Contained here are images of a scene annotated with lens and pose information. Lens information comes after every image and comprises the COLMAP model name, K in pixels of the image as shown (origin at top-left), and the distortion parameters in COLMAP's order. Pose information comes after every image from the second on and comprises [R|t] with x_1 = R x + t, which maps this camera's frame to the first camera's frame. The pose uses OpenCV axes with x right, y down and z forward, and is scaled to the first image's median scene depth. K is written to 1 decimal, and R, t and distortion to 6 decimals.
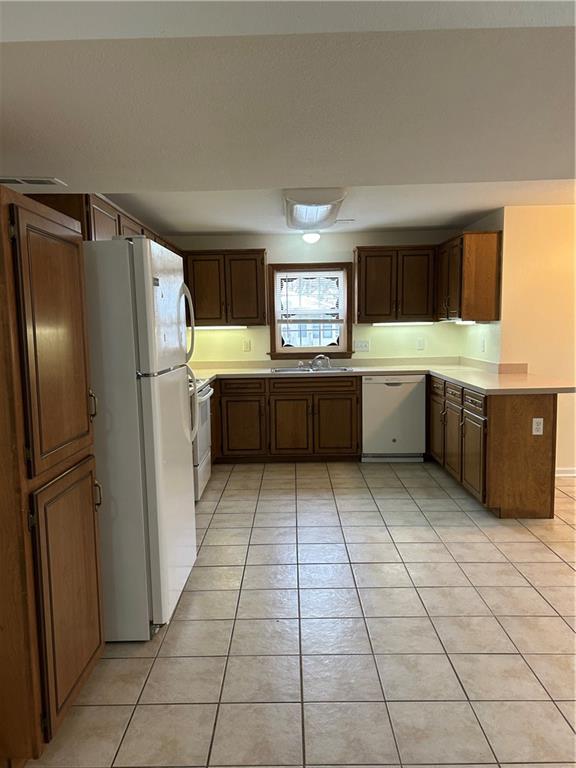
lens RADIAL K [[583.8, 0, 287.1], [0, 583.8, 387.4], [0, 0, 1]] dist [0.058099, -0.054281]
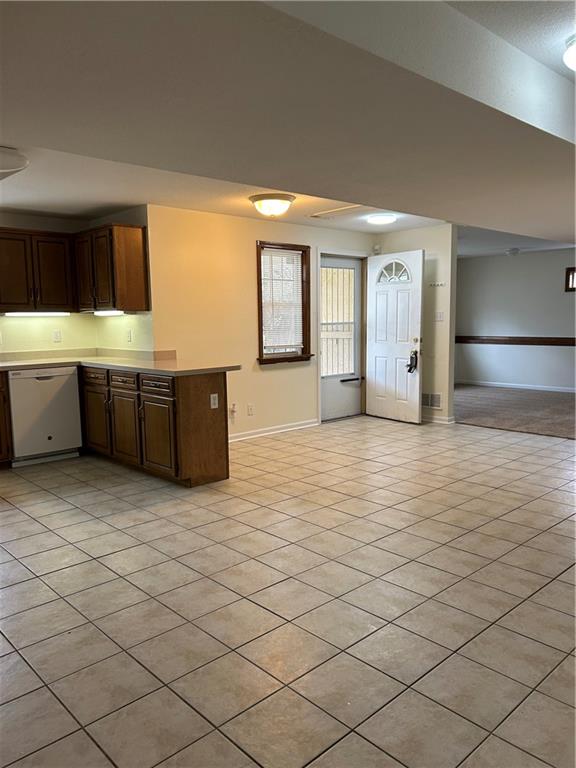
lens RADIAL K [[583.8, 0, 275.4], [0, 583.8, 390.2], [0, 0, 1]] dist [0.058099, -0.054281]
pose [[0.722192, -0.077106, 0.687381, -0.222650], [0.079385, 0.996440, 0.028370, 0.018456], [-0.687122, 0.034079, 0.725742, 0.074722]]
